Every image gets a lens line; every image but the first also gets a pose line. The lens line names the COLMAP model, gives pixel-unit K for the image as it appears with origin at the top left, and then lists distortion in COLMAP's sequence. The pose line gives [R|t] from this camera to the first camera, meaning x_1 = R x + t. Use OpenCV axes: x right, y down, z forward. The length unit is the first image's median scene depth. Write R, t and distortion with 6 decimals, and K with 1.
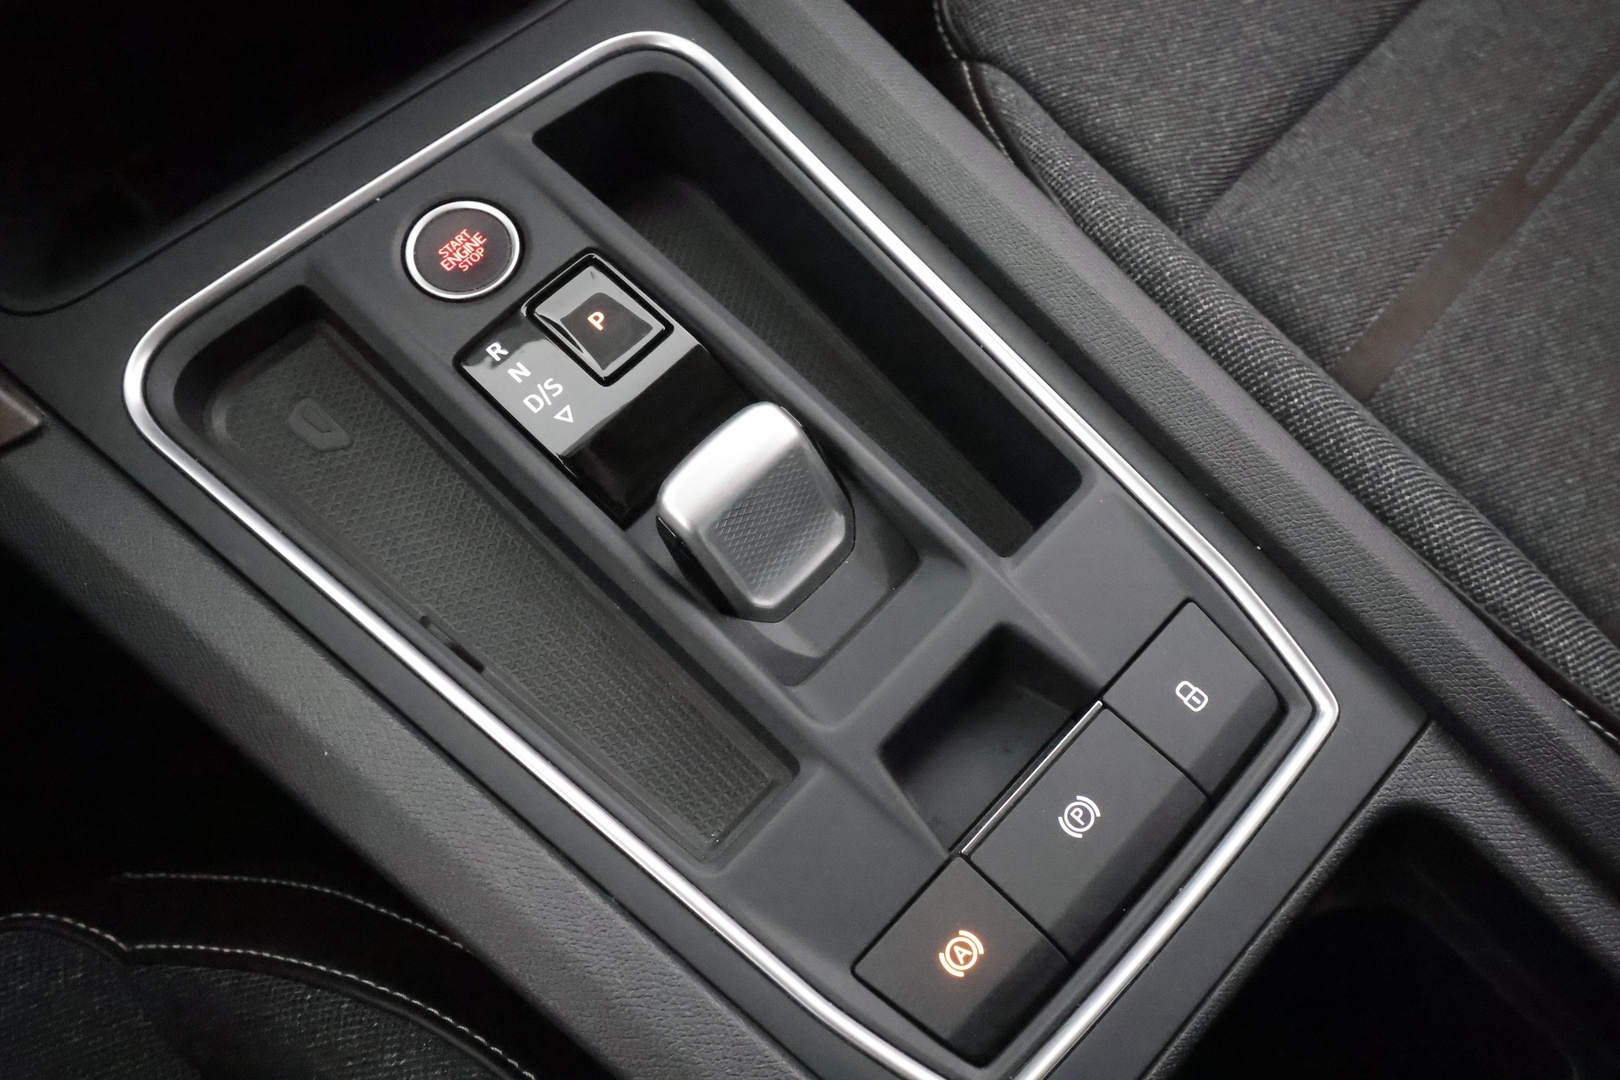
lens RADIAL K [[1283.1, 0, 786.2], [0, 1283.1, 536.5], [0, 0, 1]] dist [-0.004283, -0.002517]
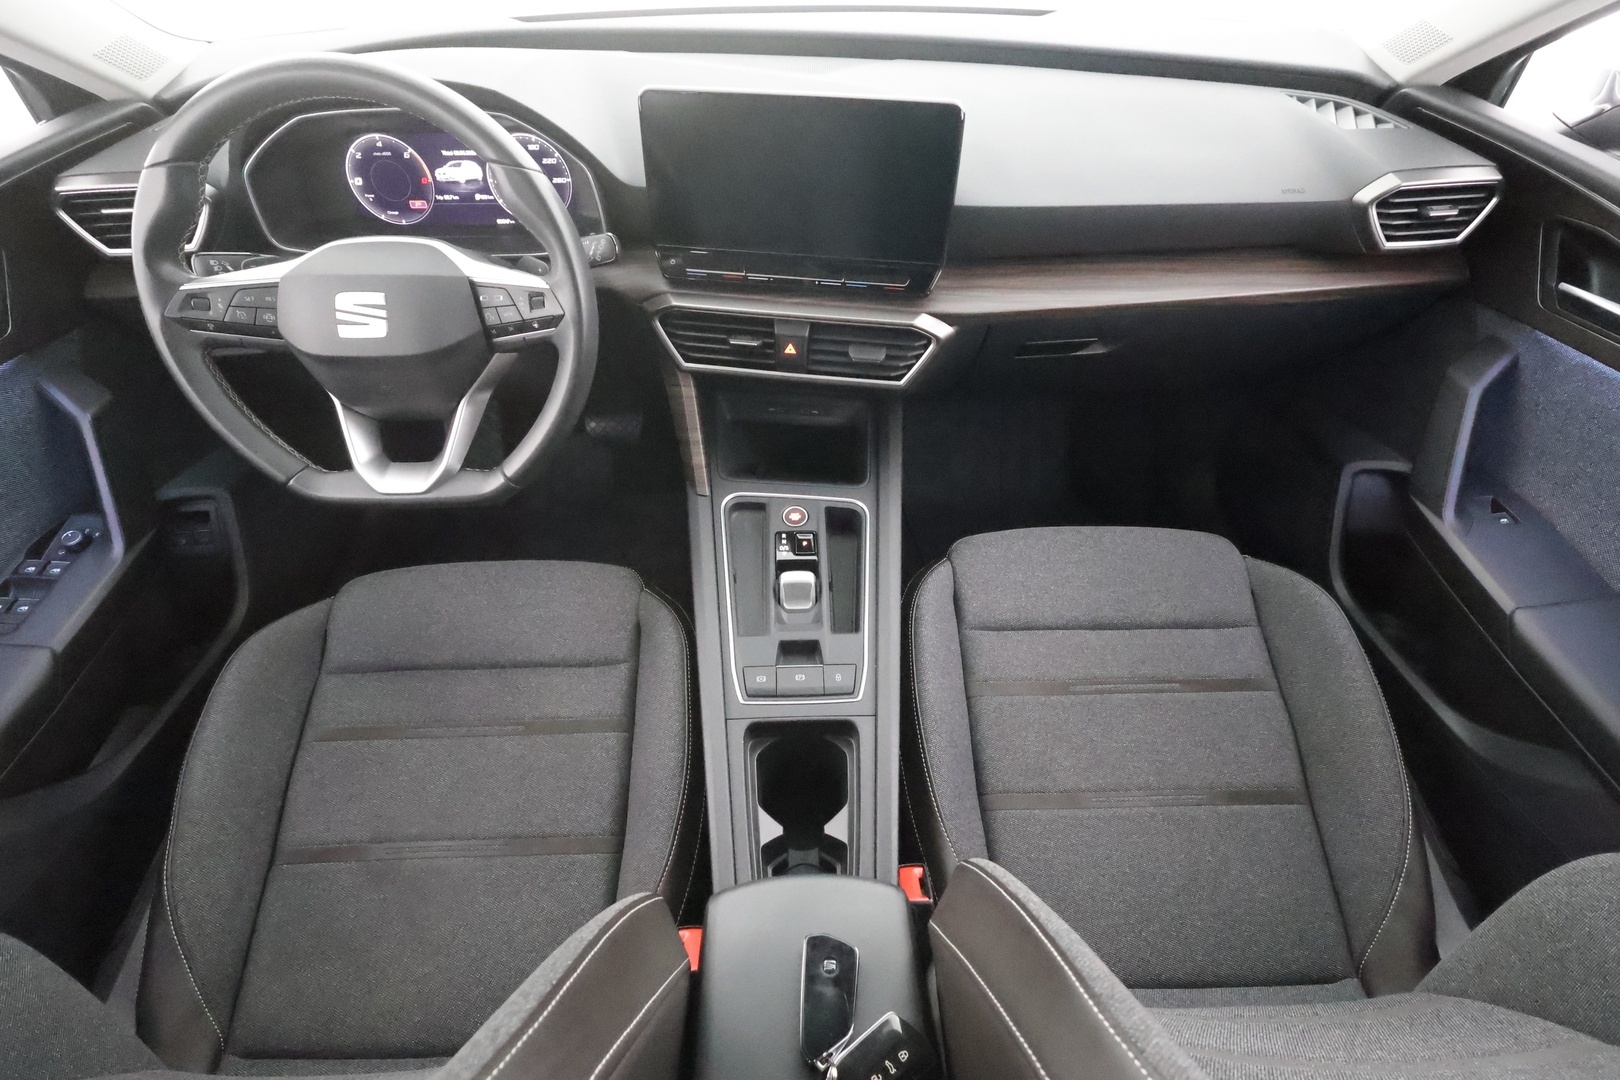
lens RADIAL K [[752.1, 0, 810.0], [0, 752.1, 540.0], [0, 0, 1]] dist [-0.003372, -0.000269]
pose [[0.719025, 0.557986, -0.414312, 0.984417], [-0.648285, 0.753337, -0.110499, 0.107492], [0.250460, 0.348044, 0.903402, -1.444093]]
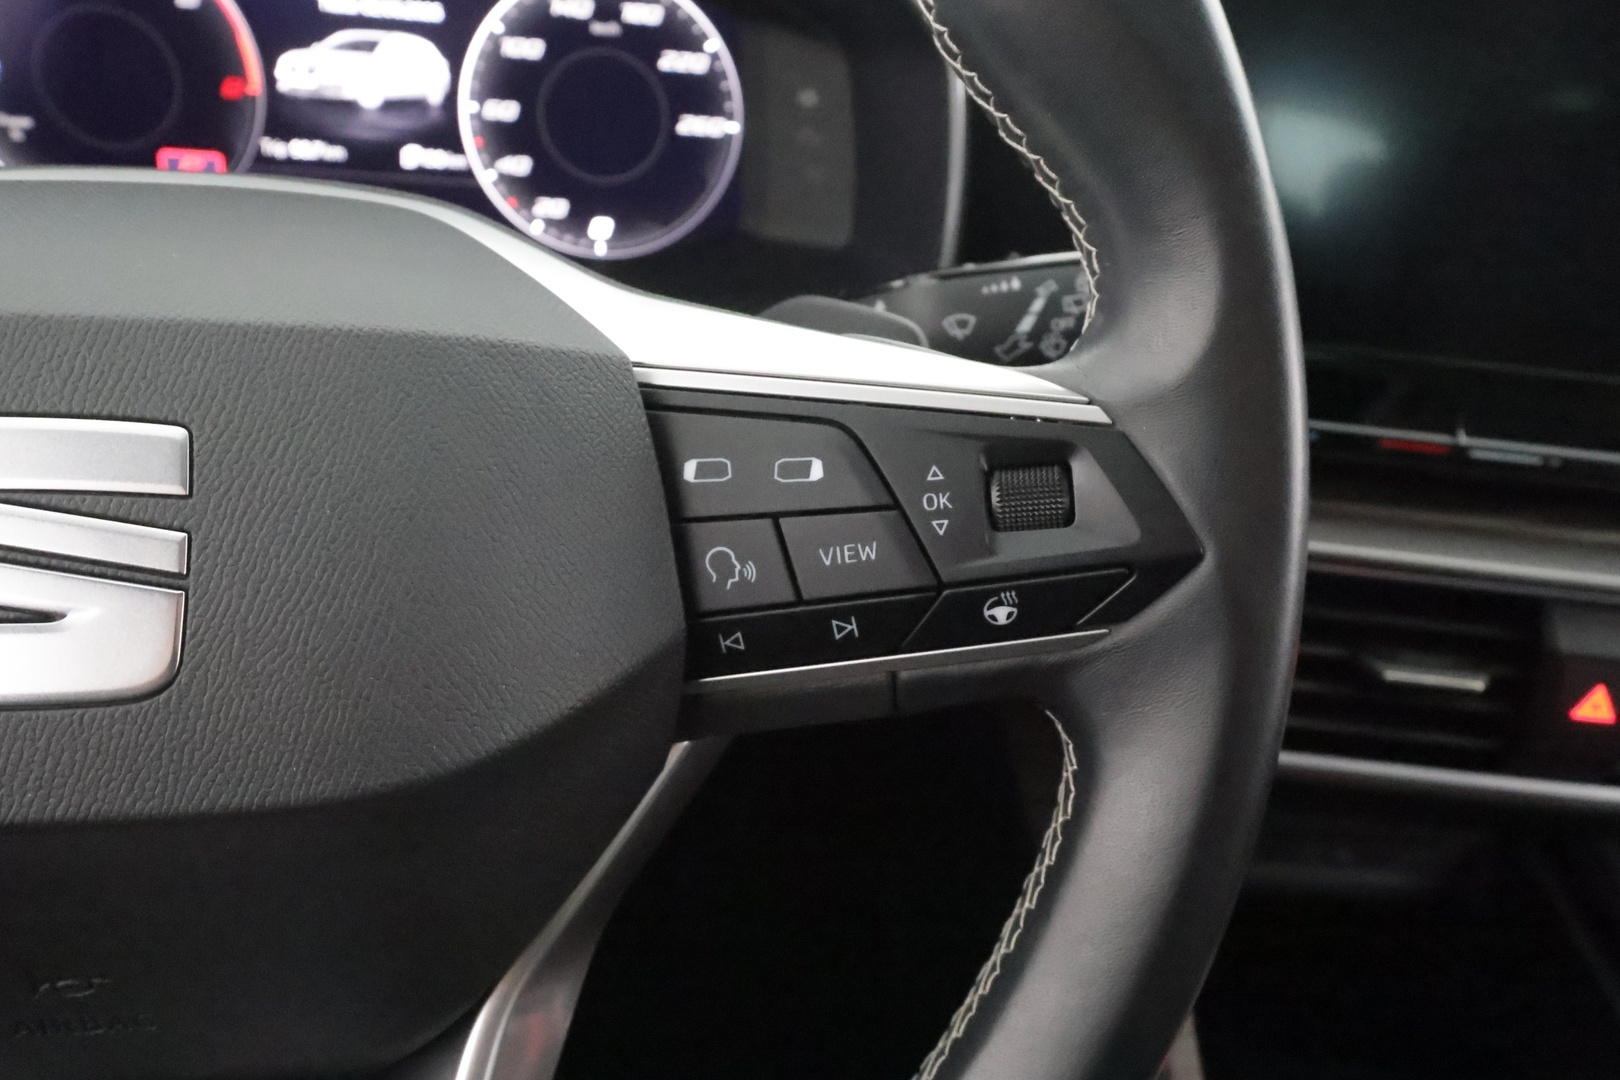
lens RADIAL K [[1283.1, 0, 786.2], [0, 1283.1, 536.5], [0, 0, 1]] dist [-0.004283, -0.002517]
pose [[0.785483, 0.425176, -0.449713, -0.621184], [-0.608766, 0.661664, -0.437727, 0.255106], [0.111449, 0.617597, 0.778558, -0.475524]]
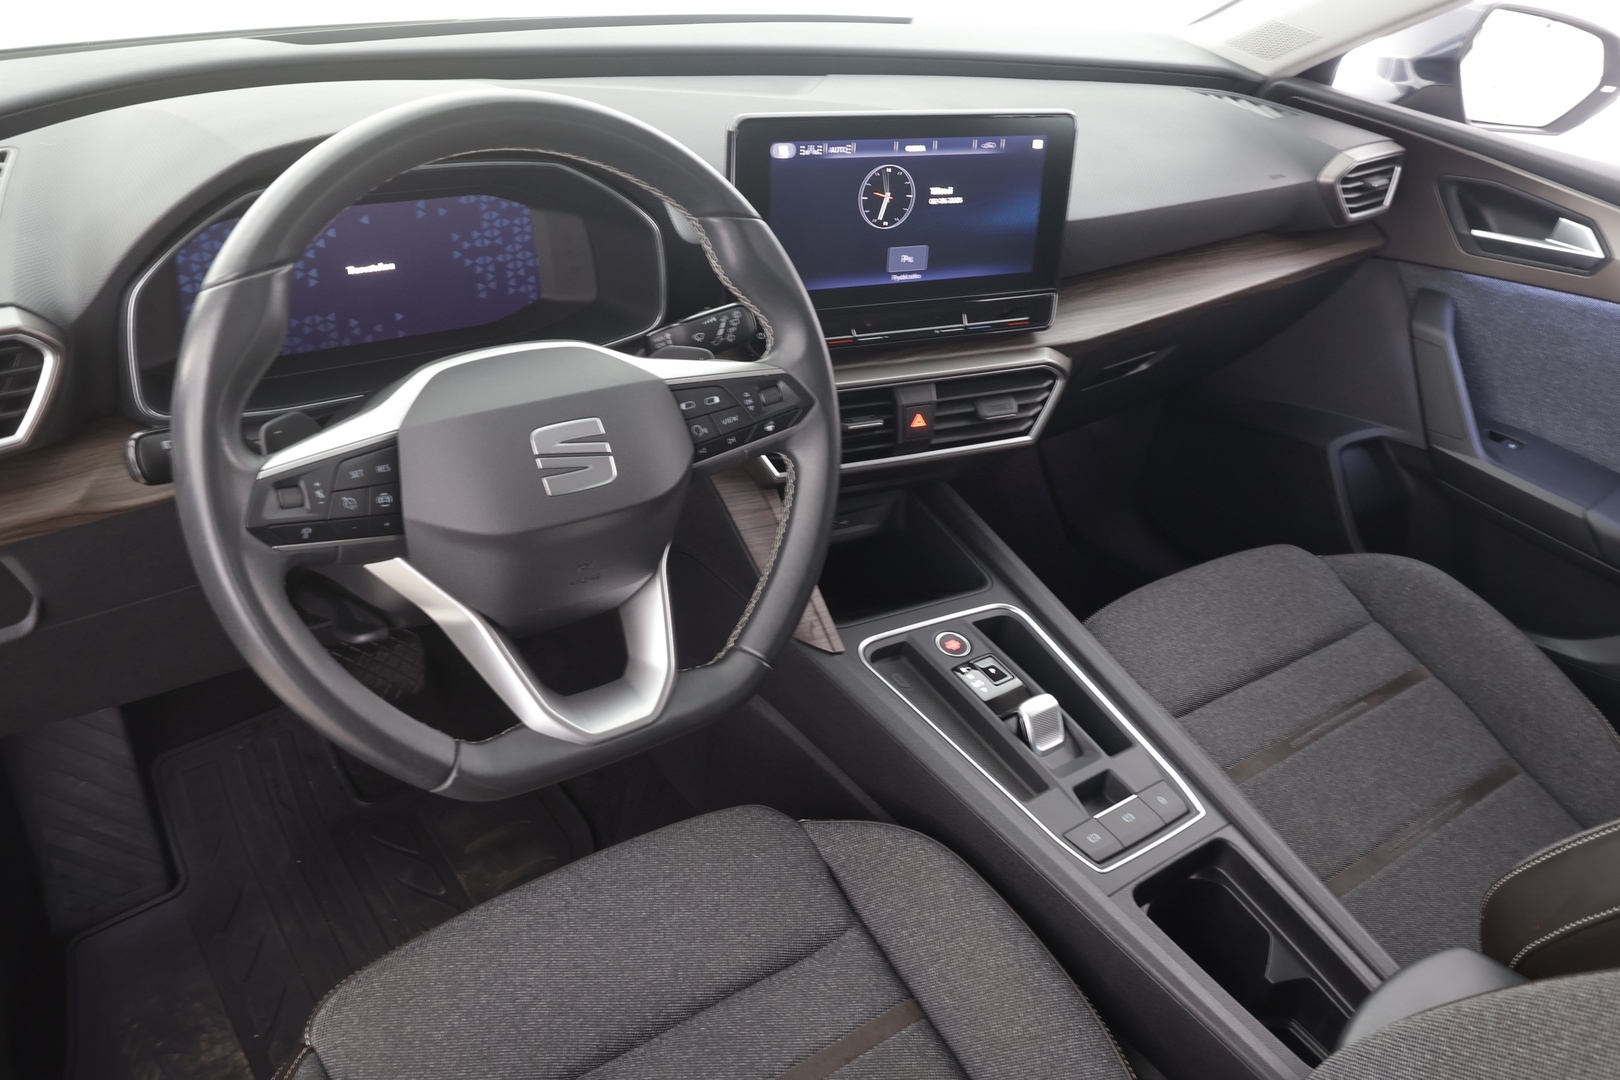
lens RADIAL K [[1283.1, 0, 786.2], [0, 1283.1, 536.5], [0, 0, 1]] dist [-0.004283, -0.002517]
pose [[0.970788, 0.237606, -0.033371, -0.647890], [-0.218449, 0.817727, -0.532544, 1.456013], [-0.099247, 0.524277, 0.845744, -1.971574]]
